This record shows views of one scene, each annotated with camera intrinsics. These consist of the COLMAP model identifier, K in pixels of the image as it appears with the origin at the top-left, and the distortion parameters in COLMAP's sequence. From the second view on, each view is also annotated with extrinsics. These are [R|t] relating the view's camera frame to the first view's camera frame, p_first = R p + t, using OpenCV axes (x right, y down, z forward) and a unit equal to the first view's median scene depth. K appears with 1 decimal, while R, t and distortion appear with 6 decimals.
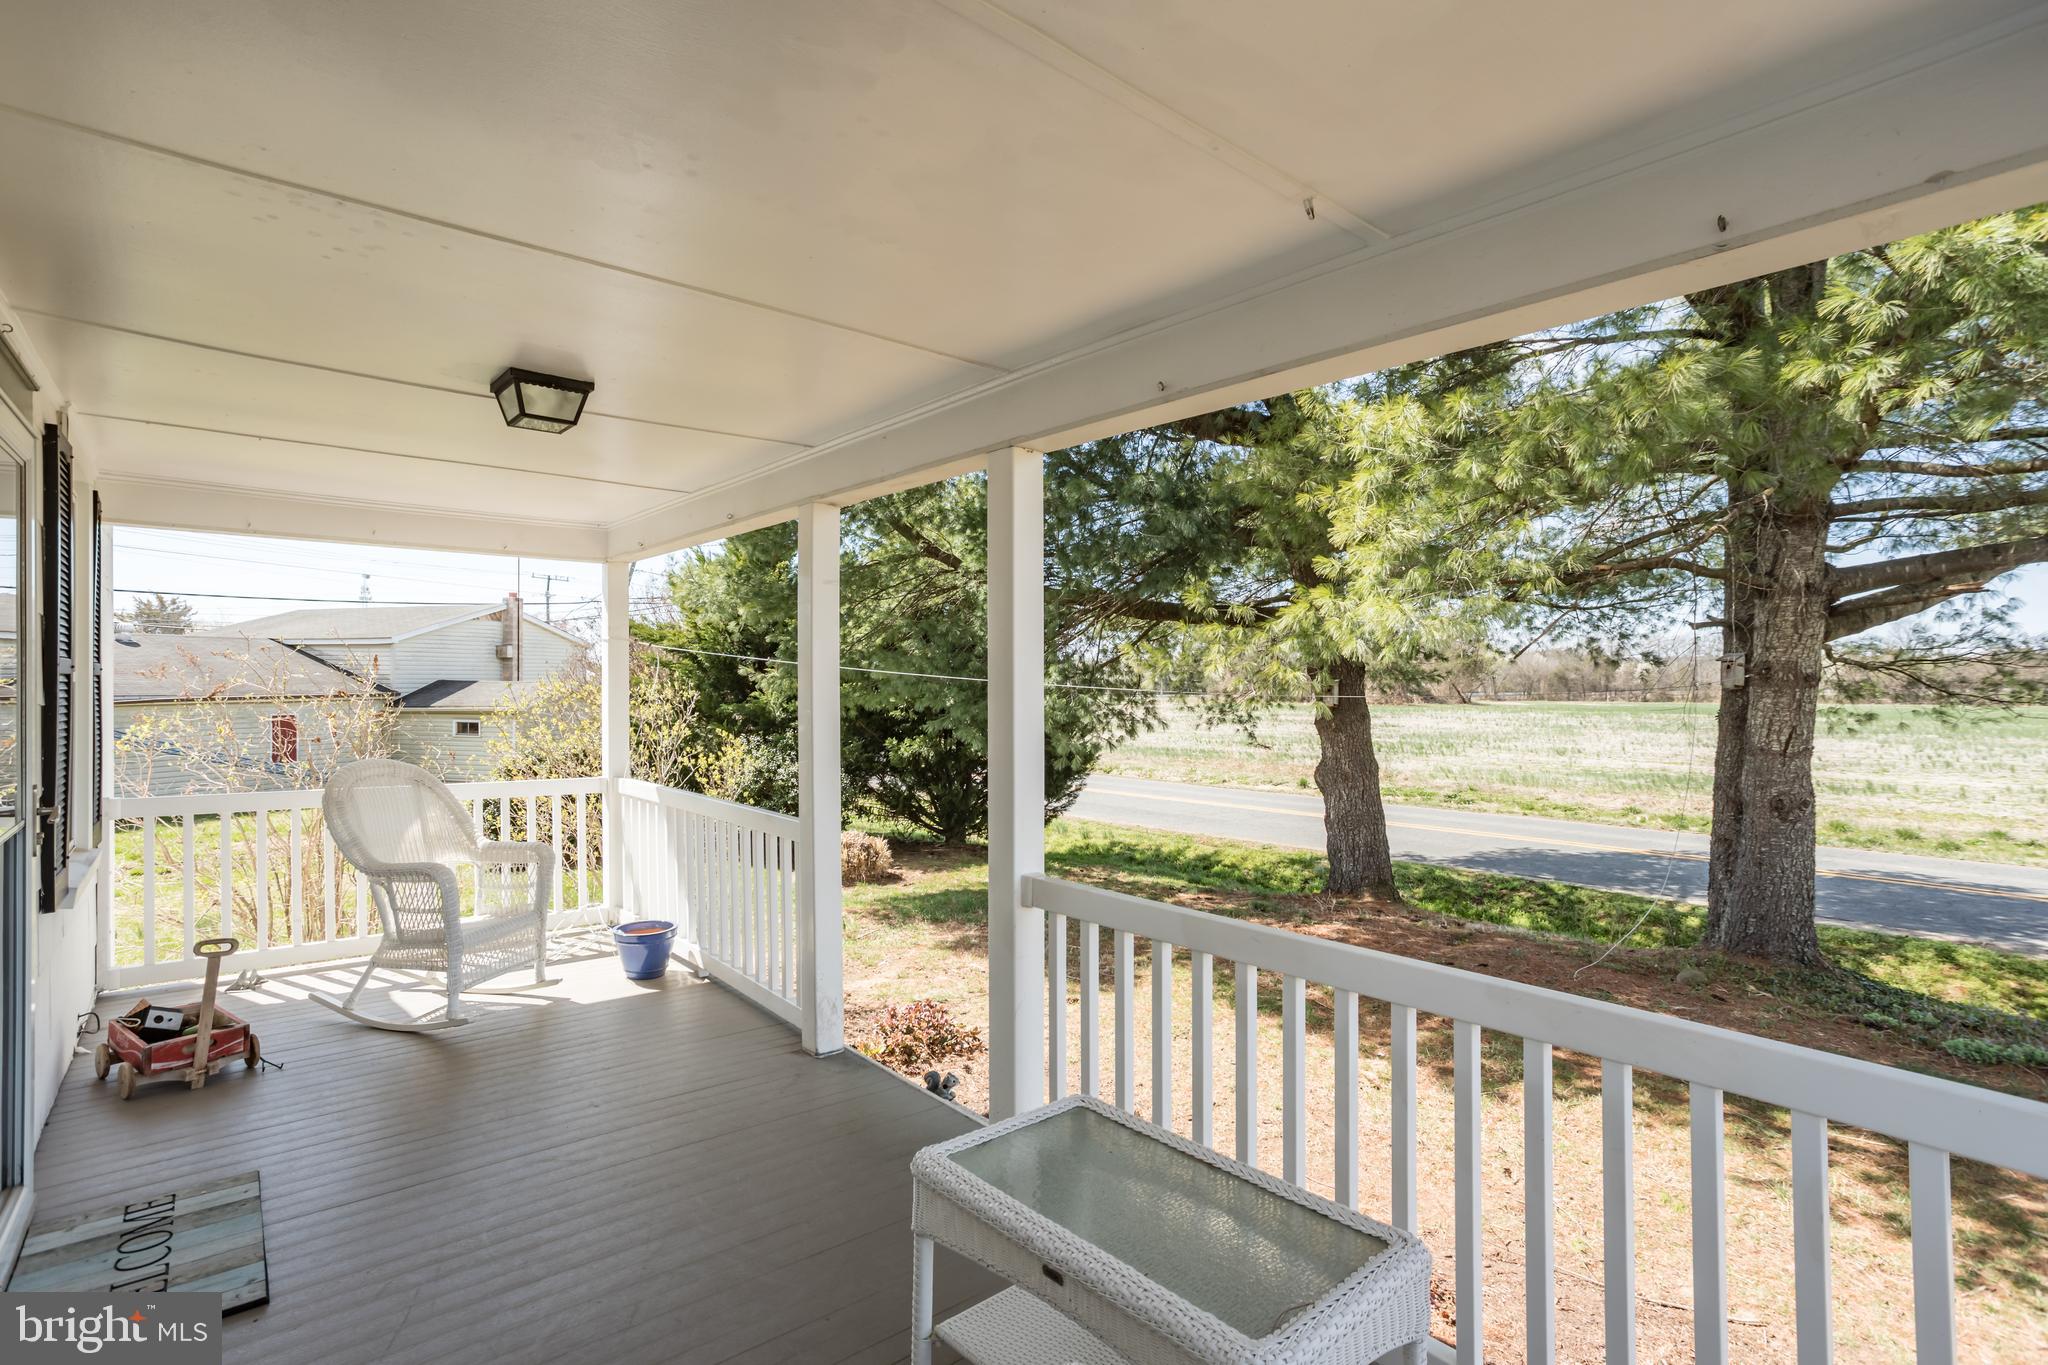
lens RADIAL K [[1026.7, 0, 1013.6], [0, 1026.7, 682.3], [0, 0, 1]] dist [0.007198, 0.001251]
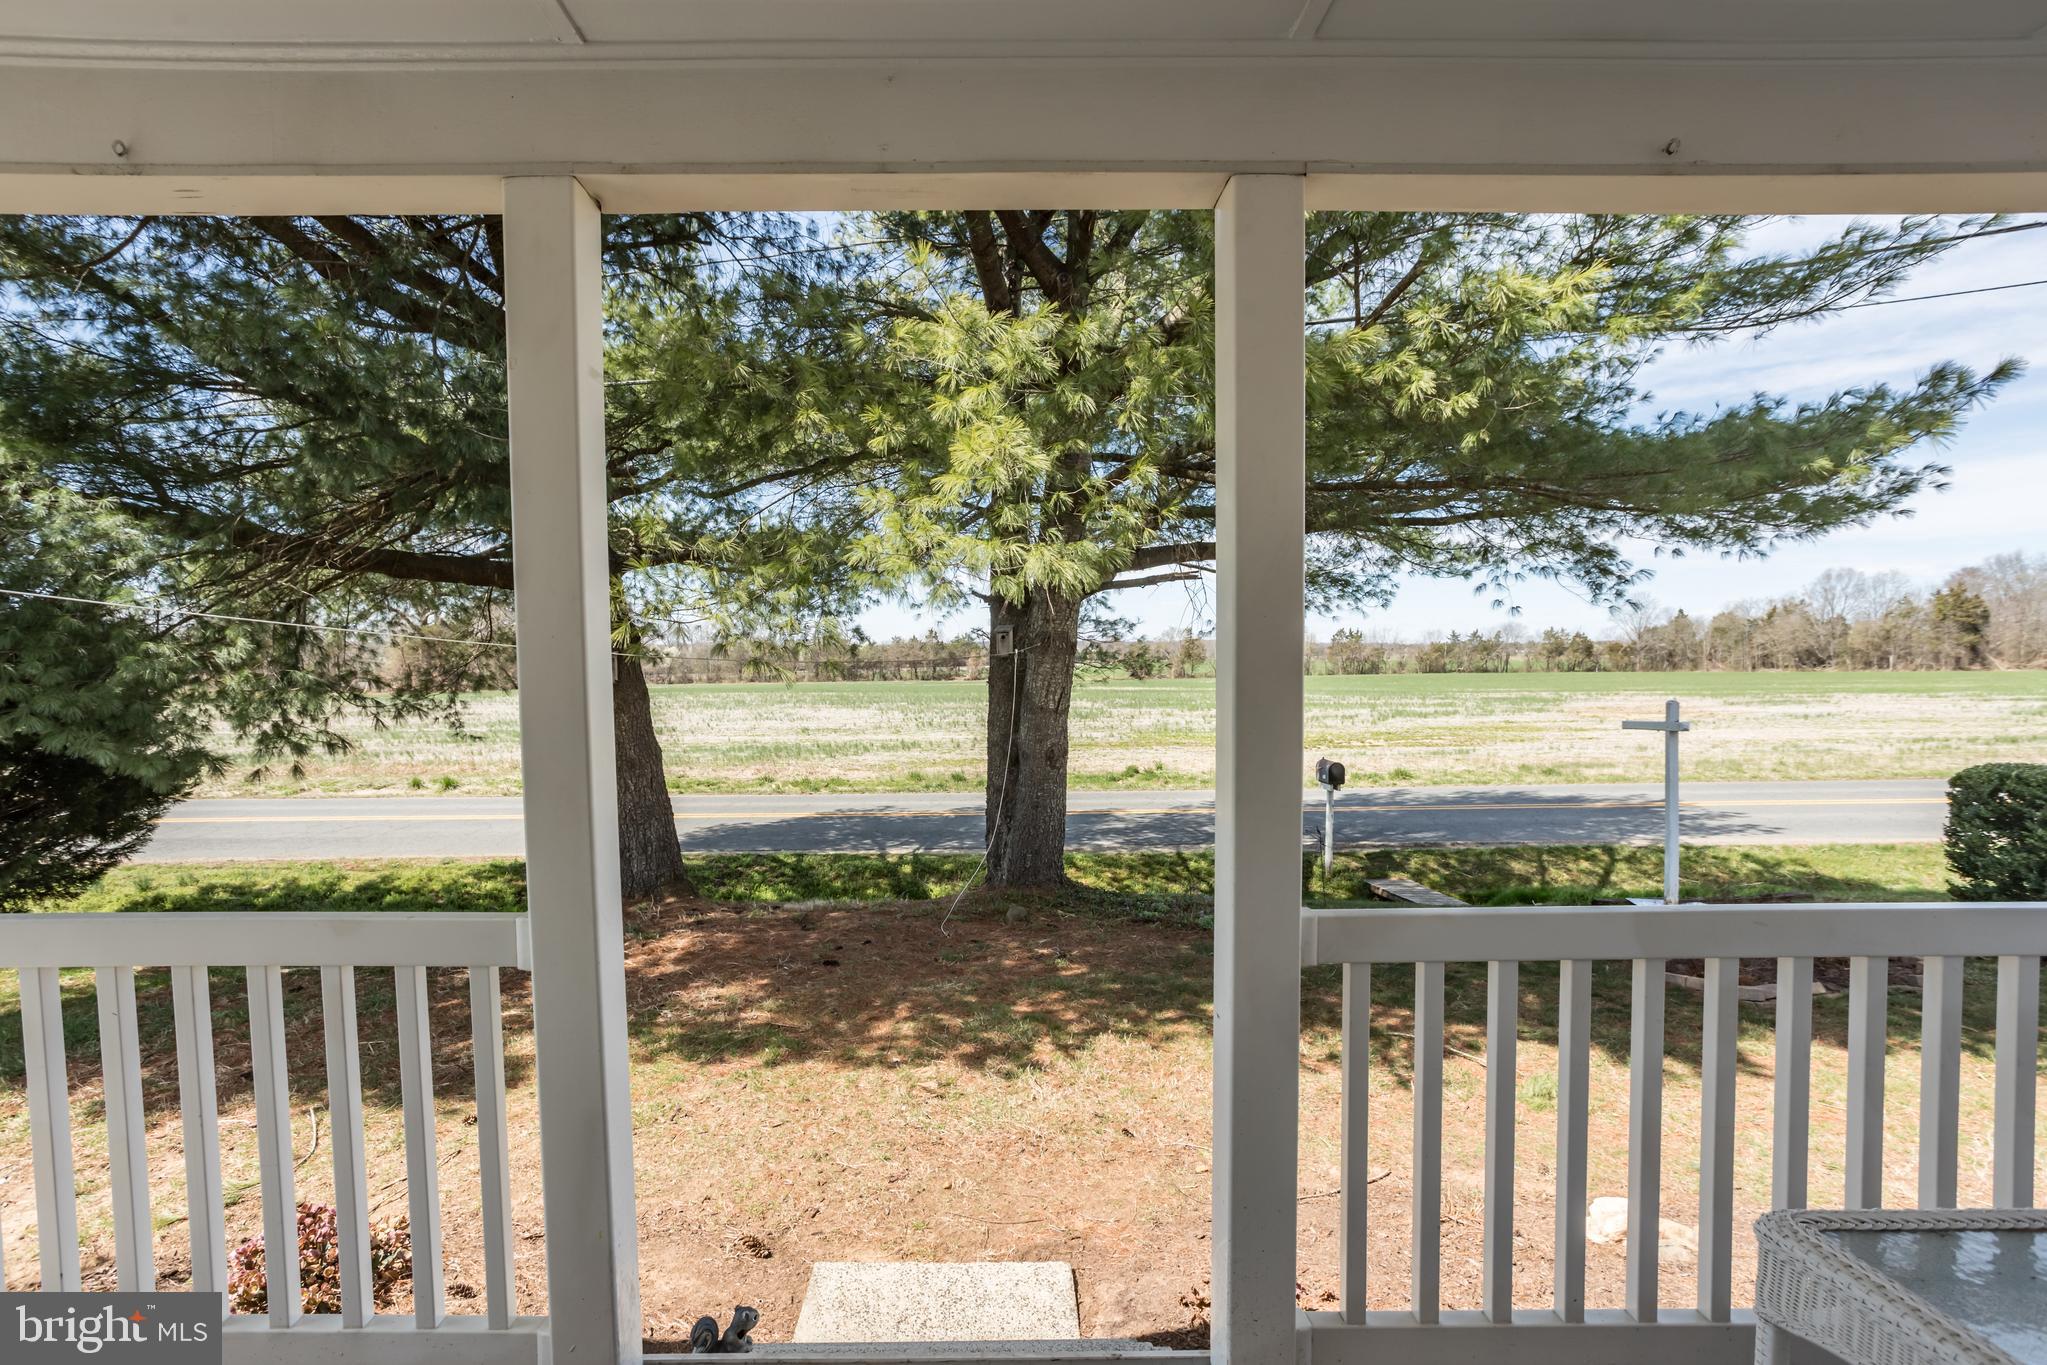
lens RADIAL K [[1026.2, 0, 1024.9], [0, 1026.2, 677.4], [0, 0, 1]] dist [0.007198, 0.001251]
pose [[0.631042, -0.010006, 0.775685, -0.100907], [0.002191, 0.999936, 0.011117, 0.007086], [-0.775746, -0.005316, 0.631023, 0.143668]]
